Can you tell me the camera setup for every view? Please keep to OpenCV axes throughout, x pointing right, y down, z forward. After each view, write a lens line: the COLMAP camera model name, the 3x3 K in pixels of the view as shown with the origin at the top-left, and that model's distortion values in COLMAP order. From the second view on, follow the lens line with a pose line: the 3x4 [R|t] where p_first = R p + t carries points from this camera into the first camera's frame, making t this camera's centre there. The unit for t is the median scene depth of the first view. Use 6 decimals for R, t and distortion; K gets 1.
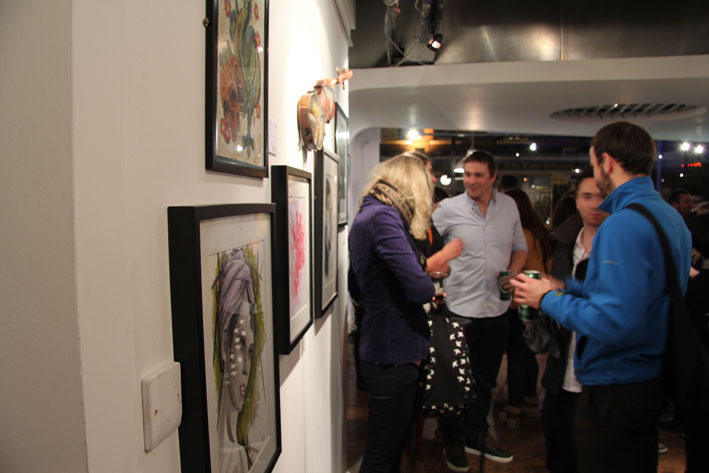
lens RADIAL K [[545.9, 0, 354.5], [0, 545.9, 236.5], [0, 0, 1]] dist [-0.176883, 0.148360]
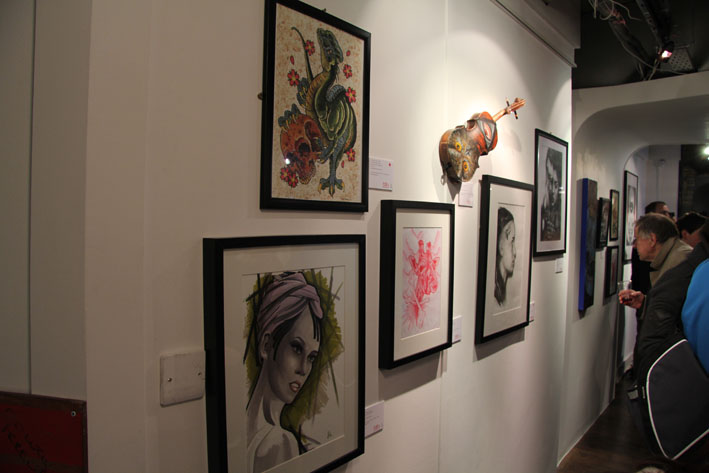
lens RADIAL K [[545.9, 0, 354.5], [0, 545.9, 236.5], [0, 0, 1]] dist [-0.176883, 0.148360]
pose [[0.838844, 0.030356, -0.543525, 0.534439], [-0.049559, 0.998556, -0.020717, -0.035985], [0.542111, 0.044315, 0.839137, 0.021266]]
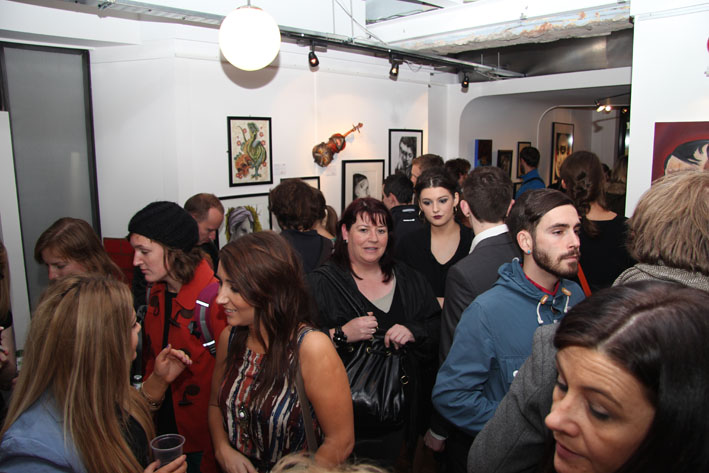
lens RADIAL K [[545.9, 0, 354.5], [0, 545.9, 236.5], [0, 0, 1]] dist [-0.176883, 0.148360]
pose [[0.774257, 0.099155, -0.625056, 2.650363], [-0.030541, 0.992354, 0.119589, -0.234162], [0.632135, -0.073502, 0.771365, -1.391441]]
